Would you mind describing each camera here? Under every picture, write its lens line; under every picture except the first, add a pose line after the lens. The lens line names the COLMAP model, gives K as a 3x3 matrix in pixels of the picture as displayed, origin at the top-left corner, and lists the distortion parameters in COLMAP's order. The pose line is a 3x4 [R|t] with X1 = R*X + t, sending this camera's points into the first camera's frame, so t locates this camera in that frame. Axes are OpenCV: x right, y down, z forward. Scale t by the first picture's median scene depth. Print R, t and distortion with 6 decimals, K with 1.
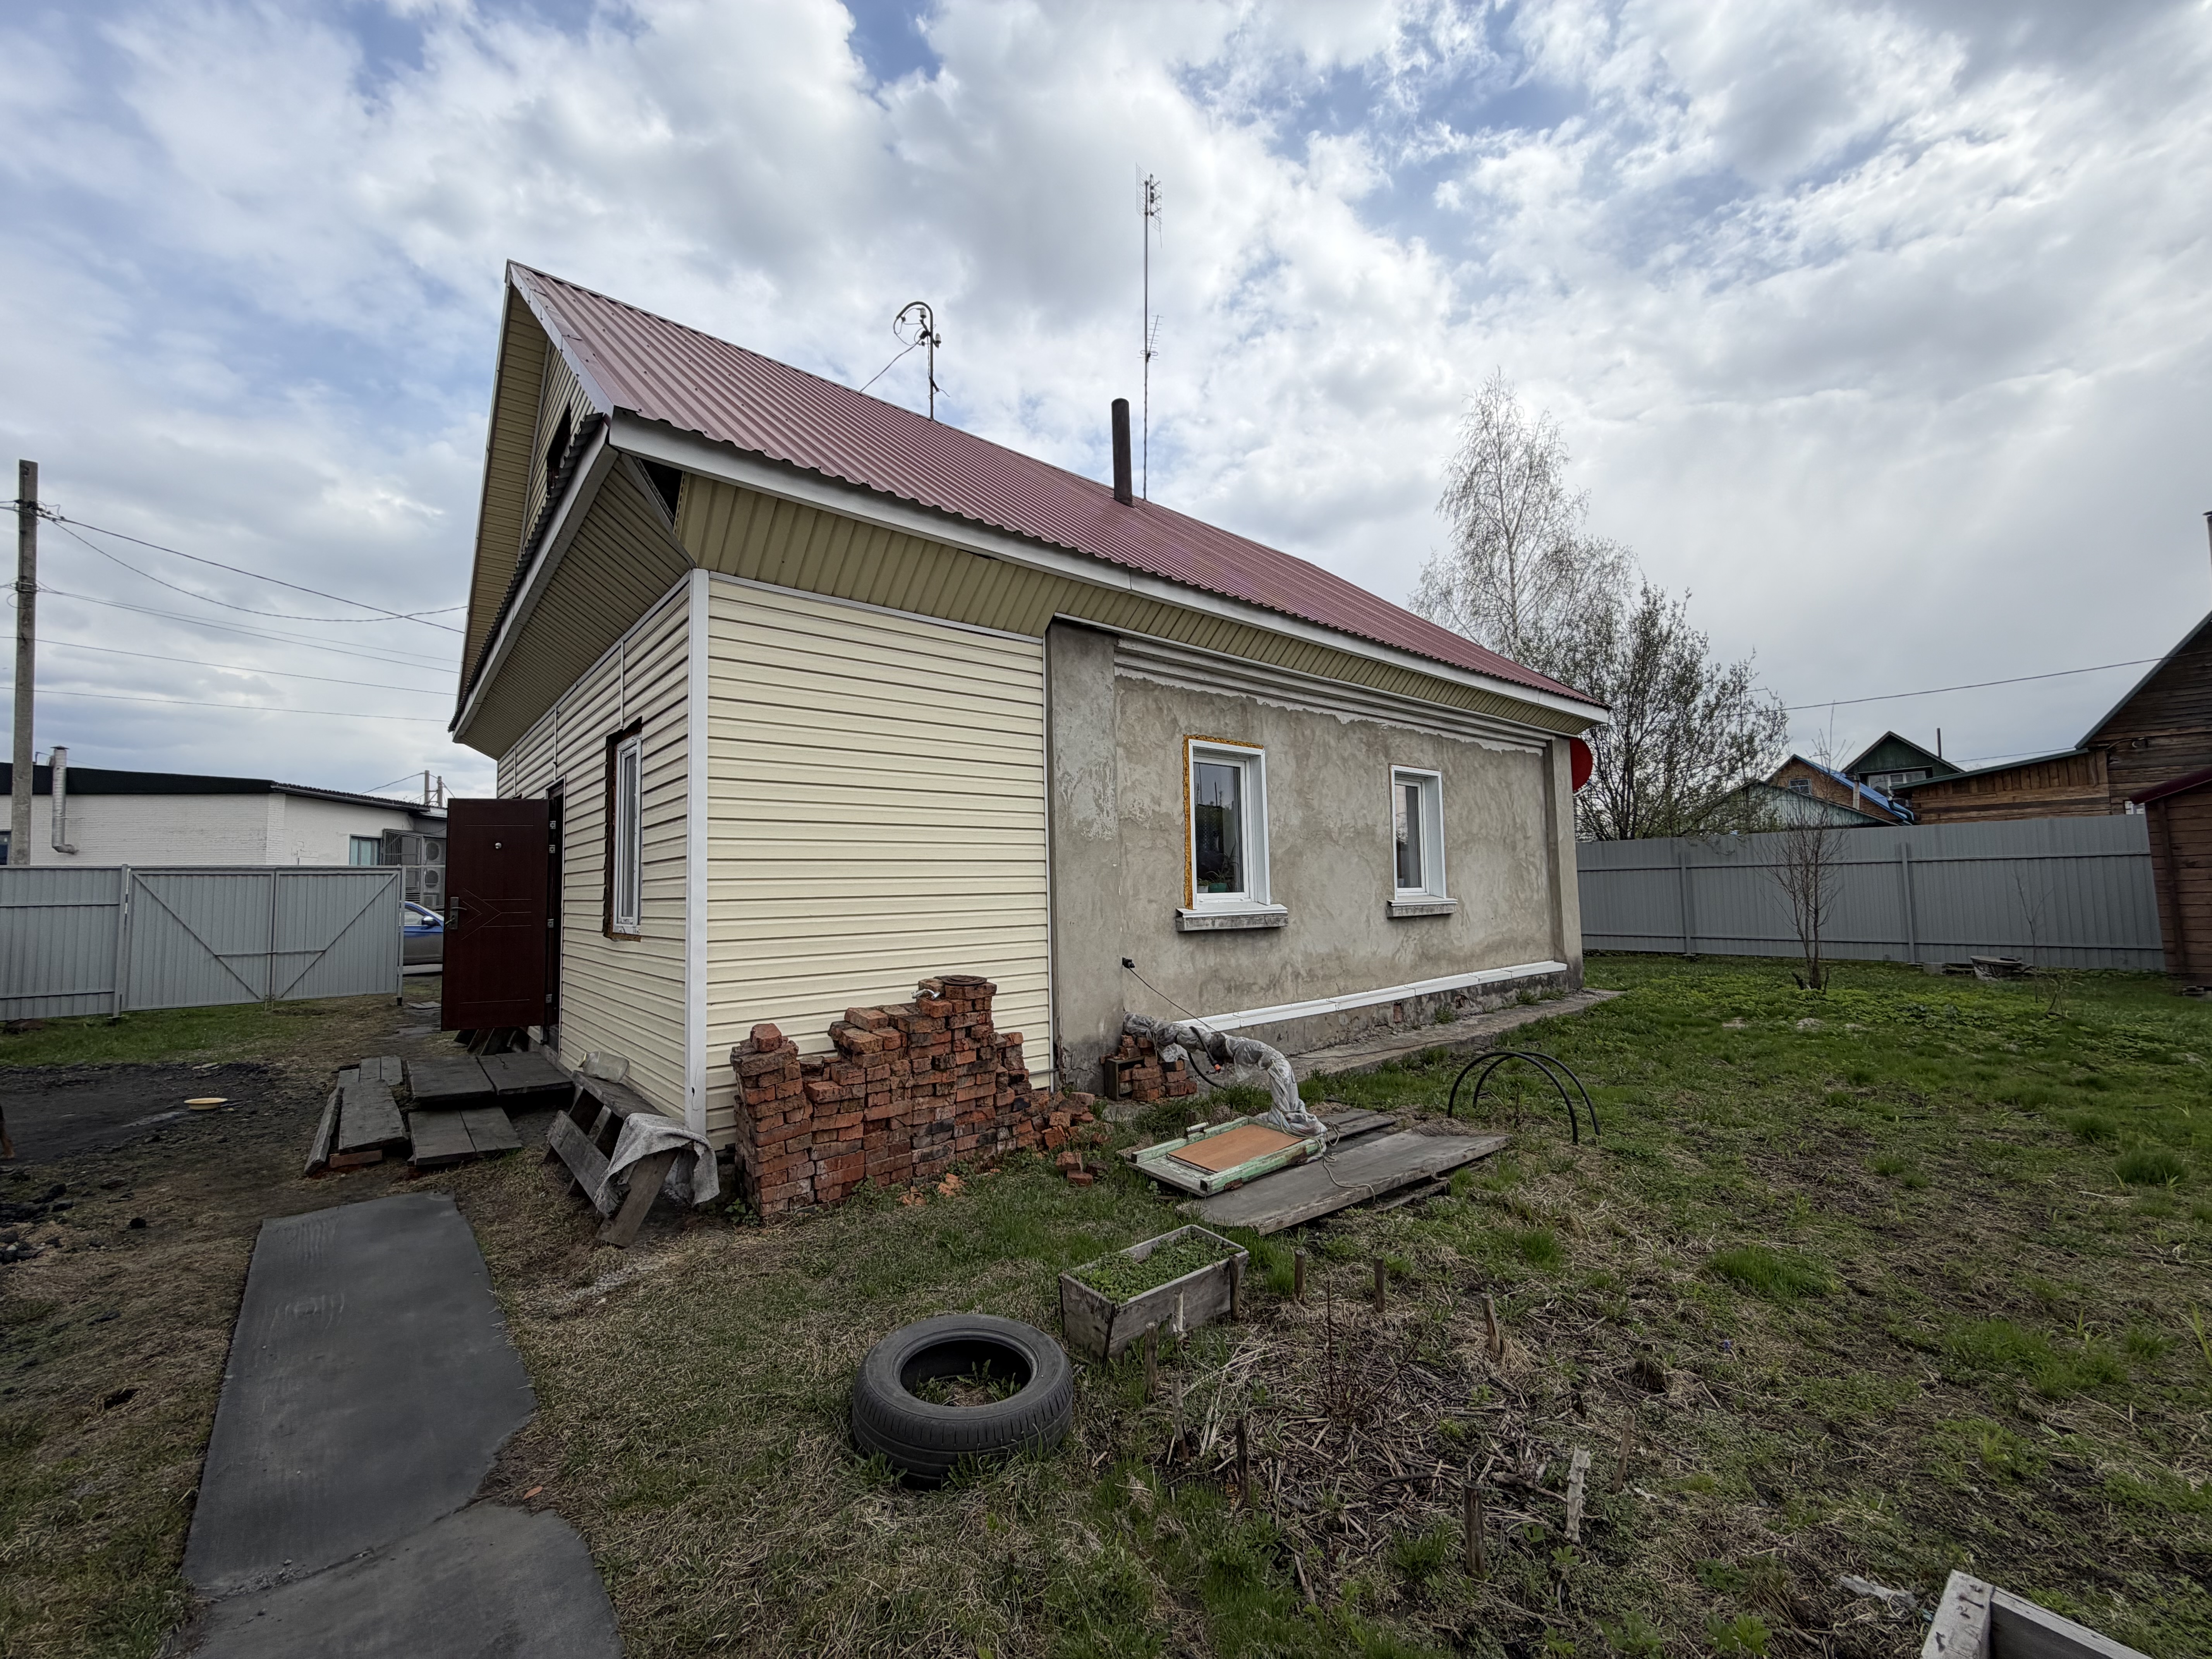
lens RADIAL K [[904.9, 0, 1156.7], [0, 904.9, 835.0], [0, 0, 1]] dist [0.027505, -0.012270]
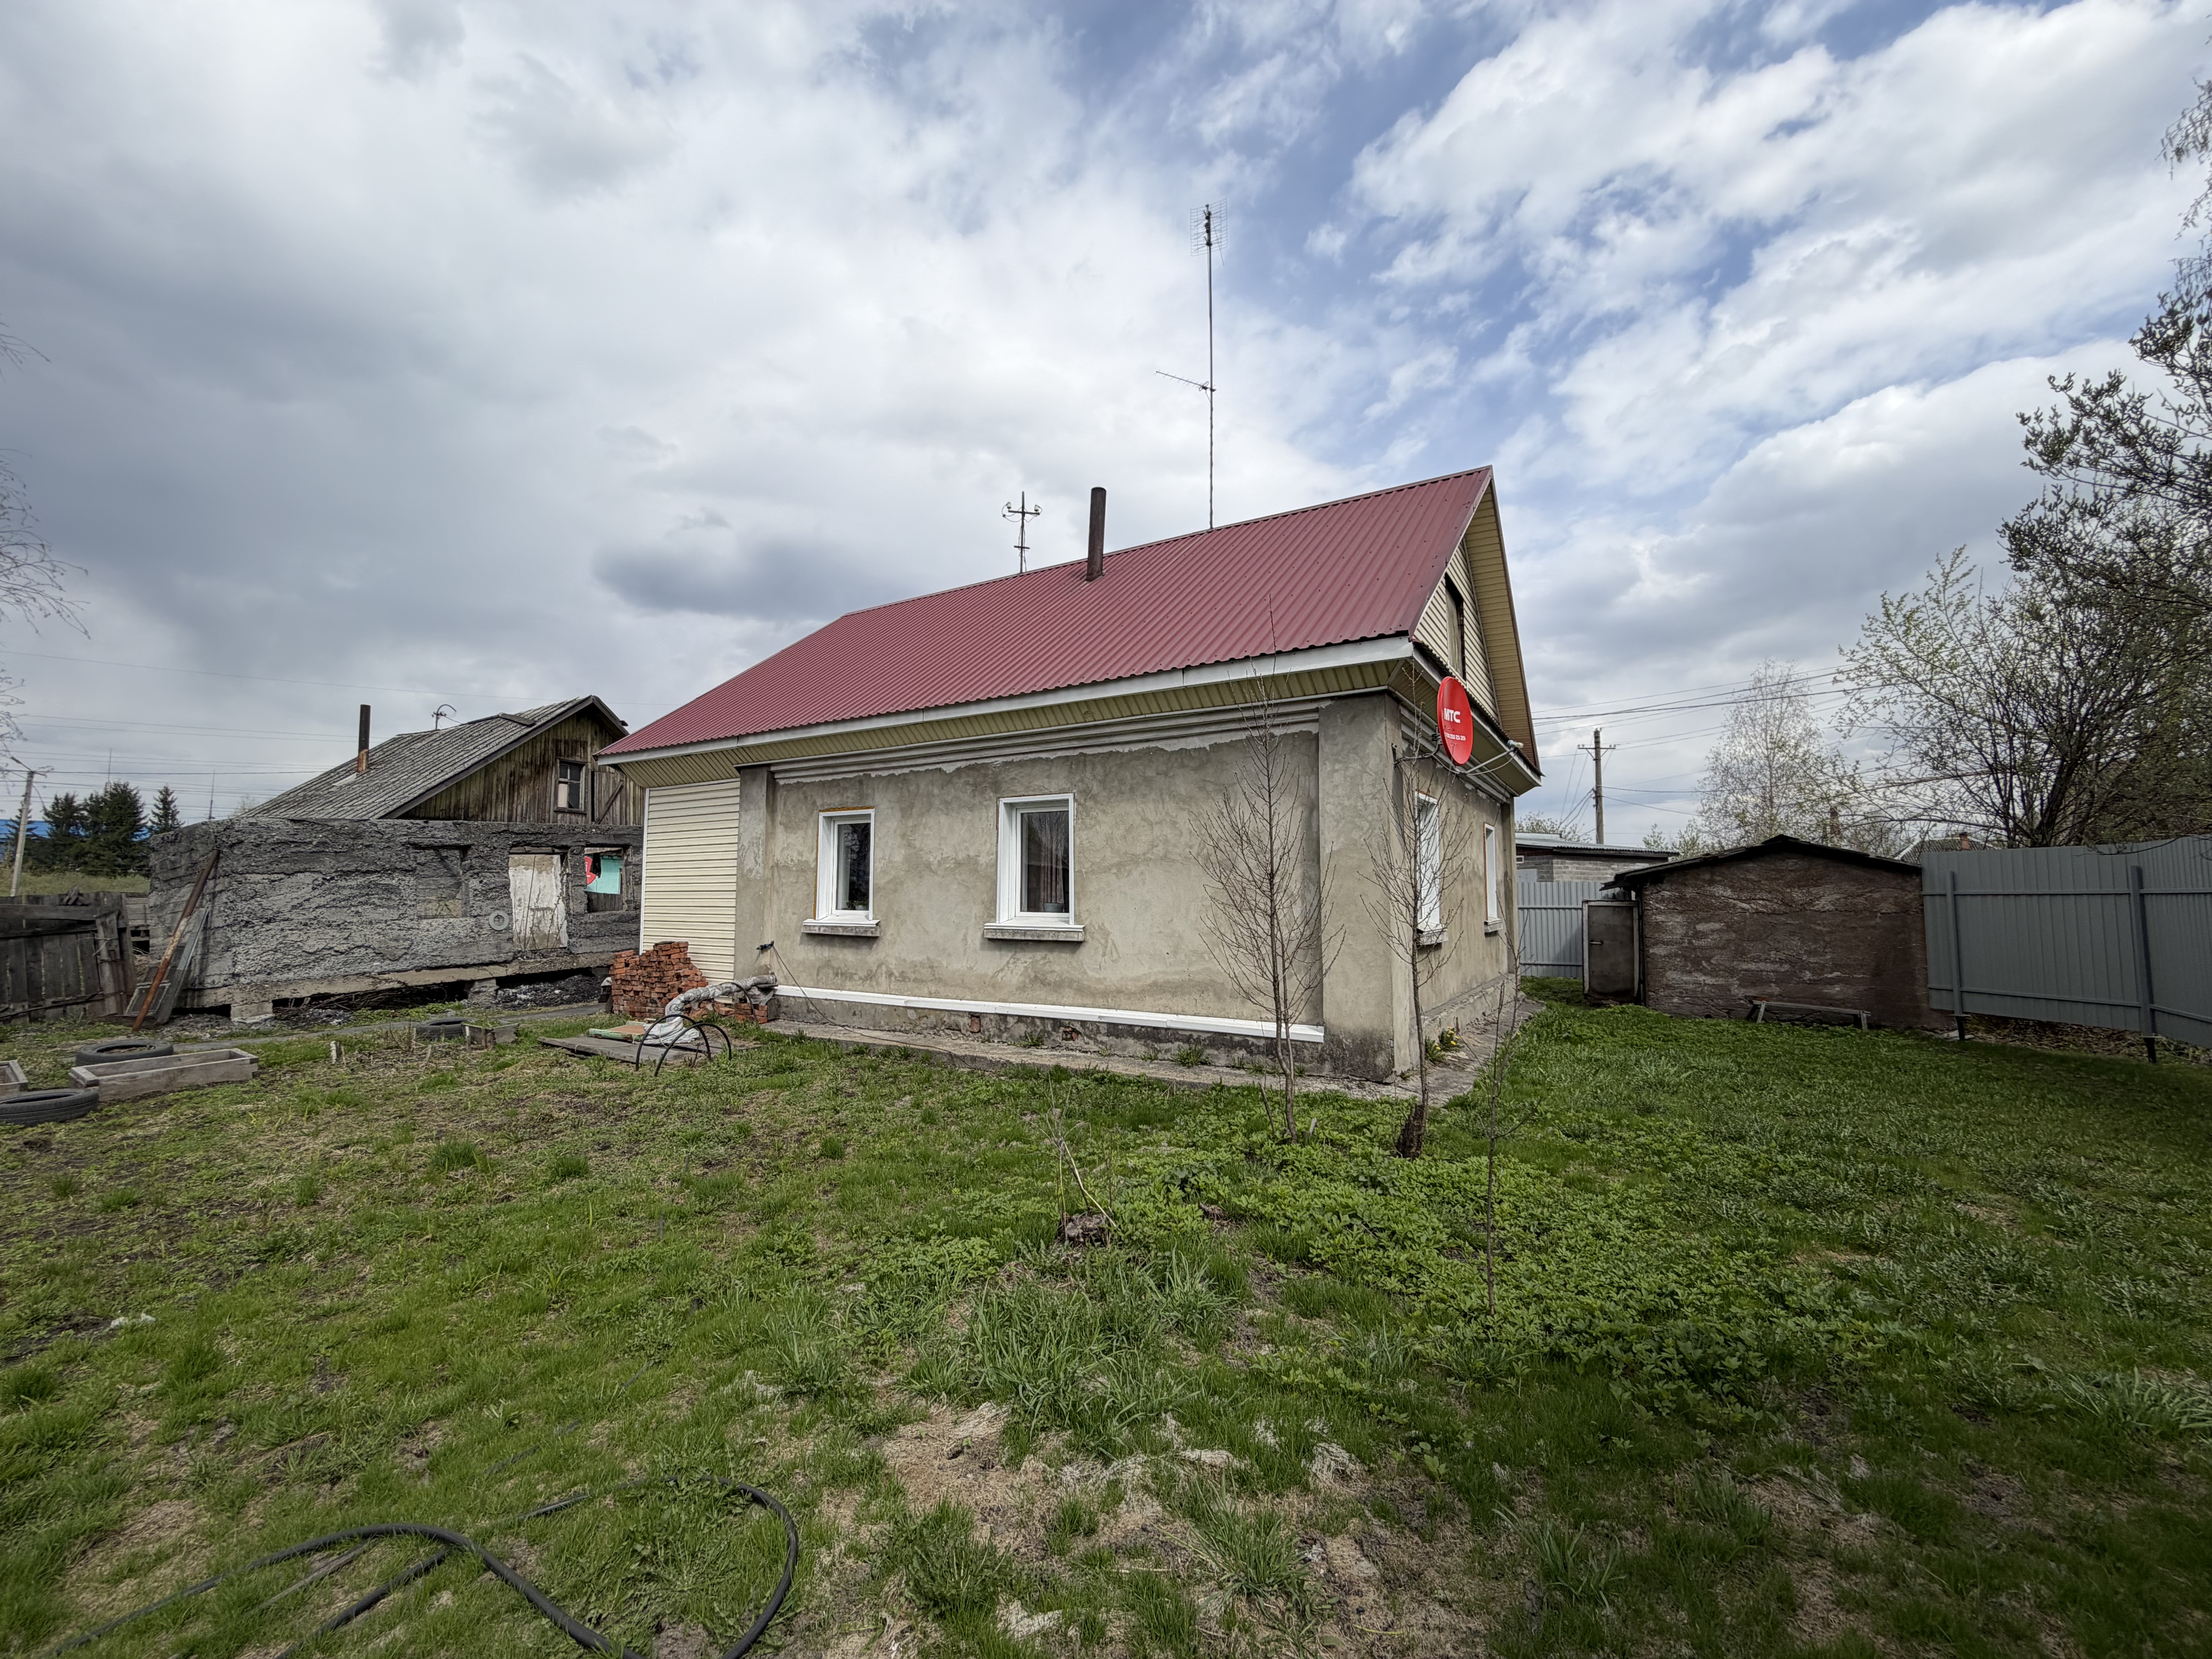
lens RADIAL K [[883.9, 0, 1107.0], [0, 883.9, 834.4], [0, 0, 1]] dist [0.000343, 0.000281]
pose [[0.275058, -0.050090, -0.960122, 1.450399], [0.048535, 0.998092, -0.038167, 0.013559], [0.960202, -0.036101, 0.276964, 0.917787]]
